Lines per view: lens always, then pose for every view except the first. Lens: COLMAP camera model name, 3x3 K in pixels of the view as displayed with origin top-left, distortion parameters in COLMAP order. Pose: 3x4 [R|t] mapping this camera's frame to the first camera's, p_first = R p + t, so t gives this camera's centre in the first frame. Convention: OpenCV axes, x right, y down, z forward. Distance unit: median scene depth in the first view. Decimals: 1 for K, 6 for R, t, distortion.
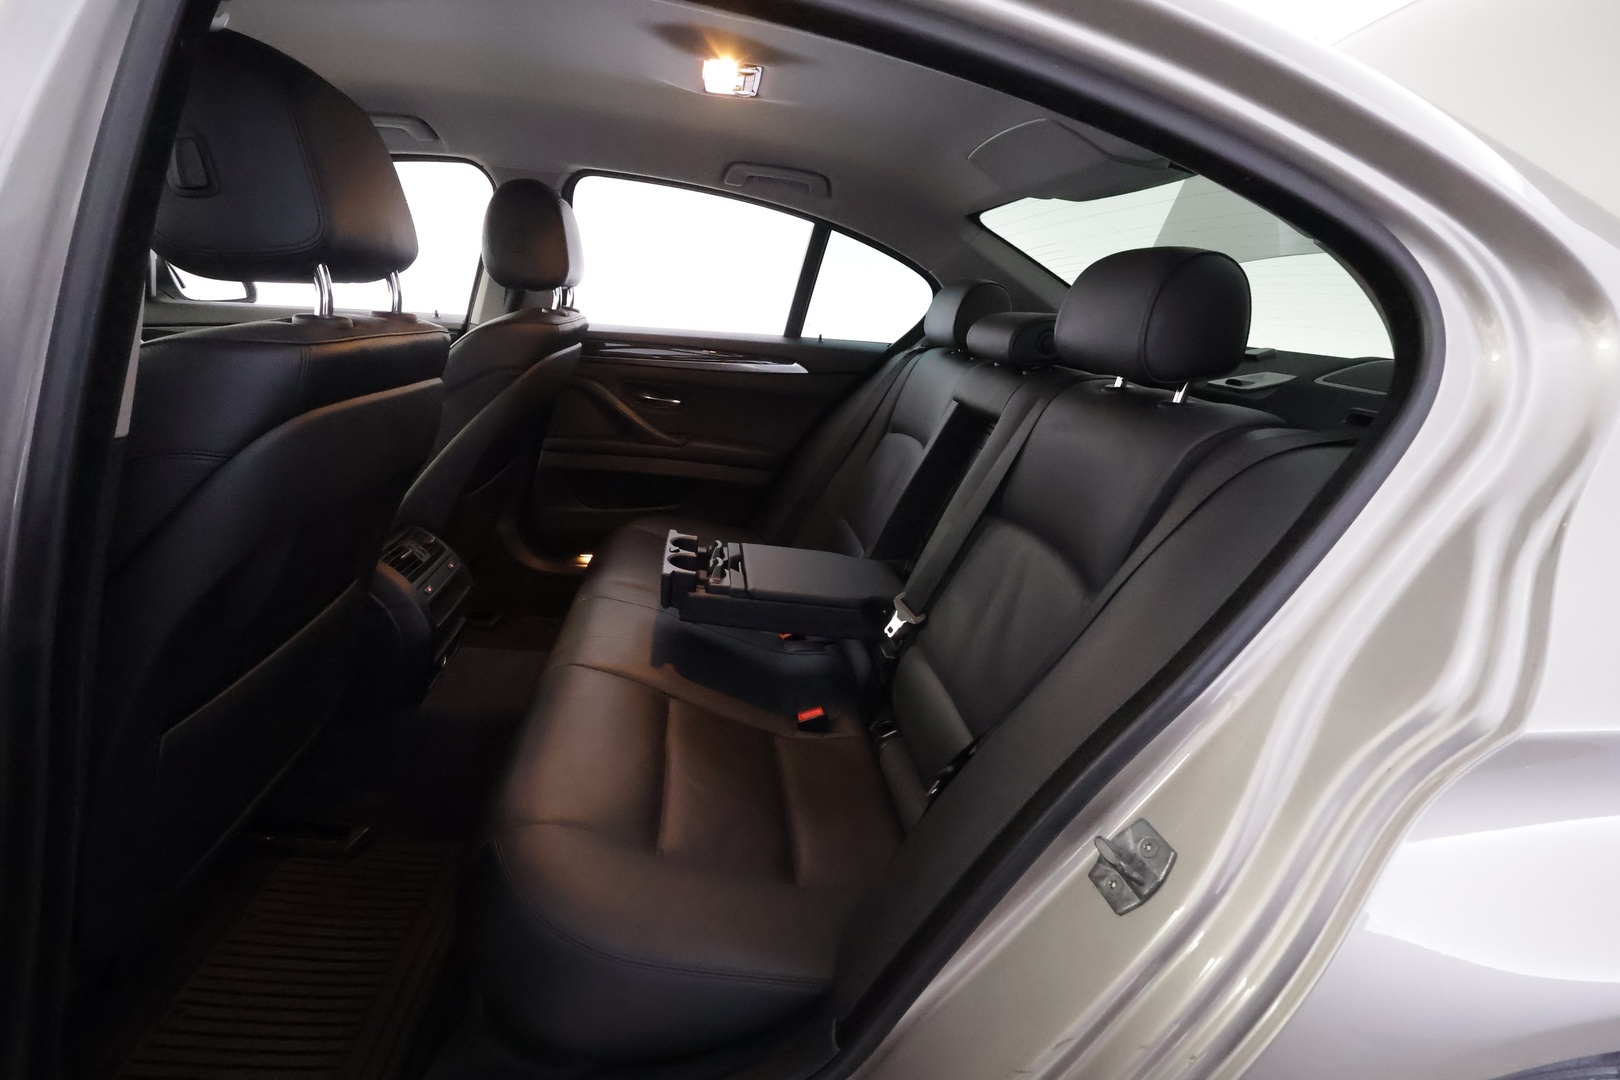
lens RADIAL K [[755.4, 0, 813.8], [0, 755.4, 536.0], [0, 0, 1]] dist [0.005146, 0.000804]
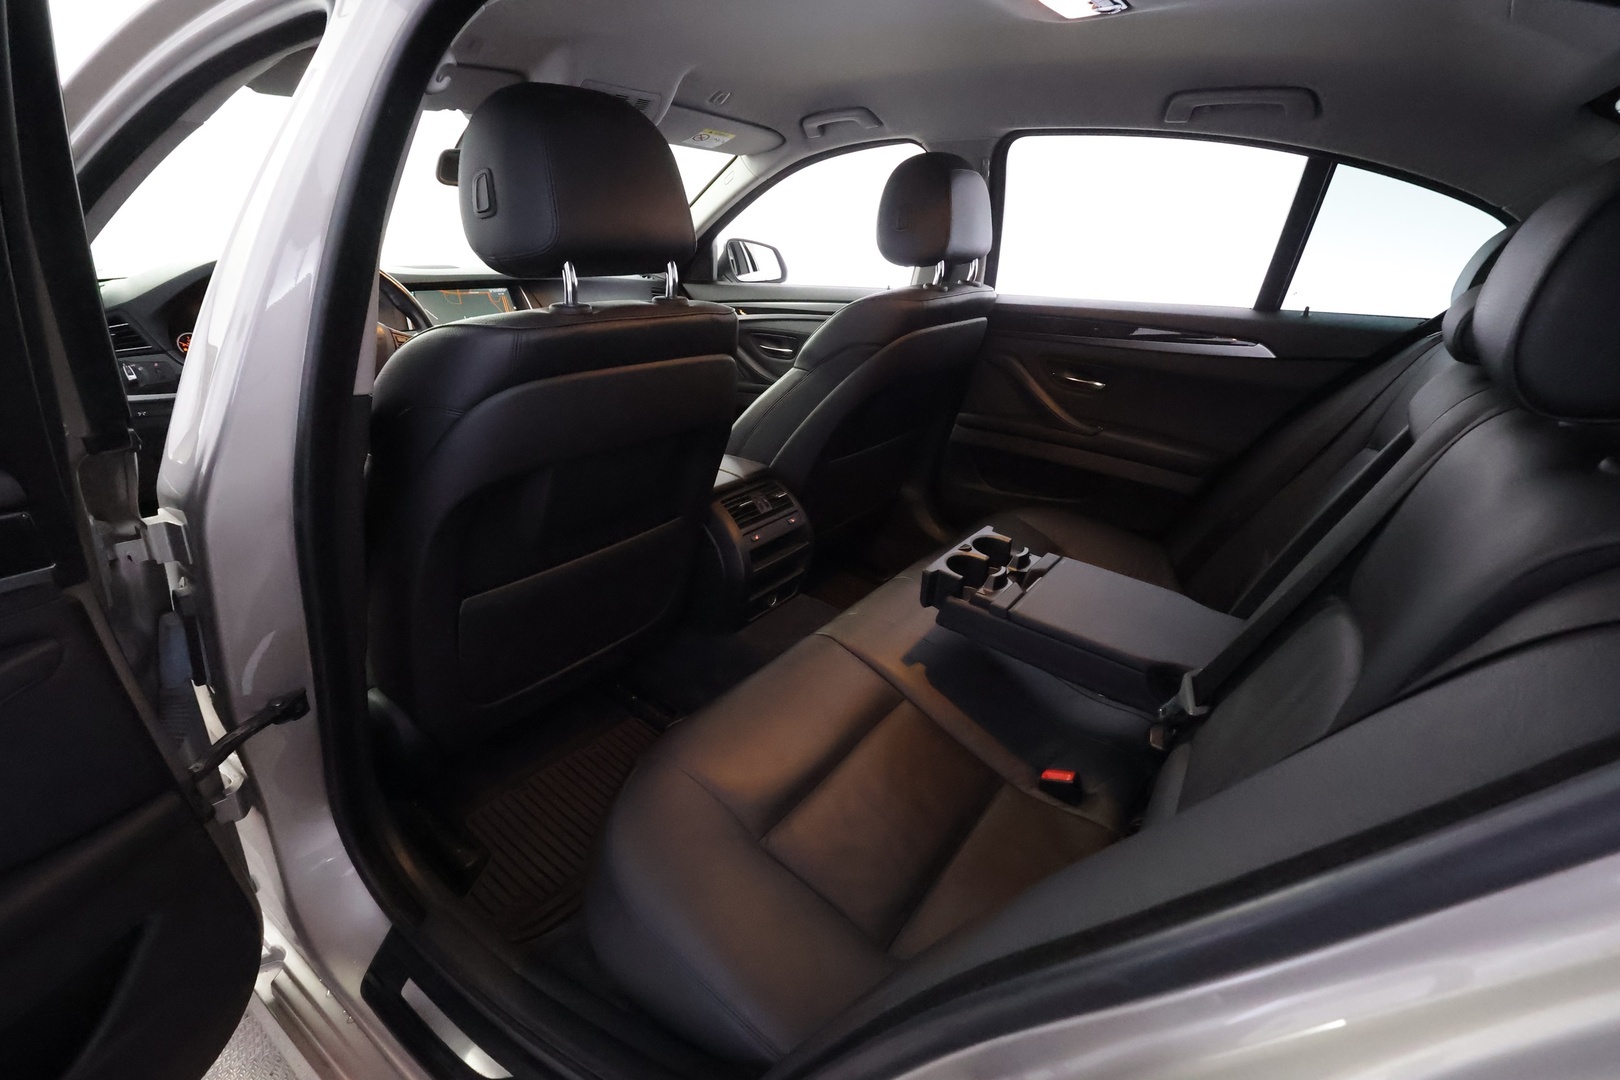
lens RADIAL K [[755.4, 0, 811.3], [0, 755.4, 535.1], [0, 0, 1]] dist [0.005146, 0.000804]
pose [[0.735826, 0.194138, -0.648745, 0.222184], [-0.168119, 0.980402, 0.102702, -0.048910], [0.655970, 0.033495, 0.754044, 0.146901]]
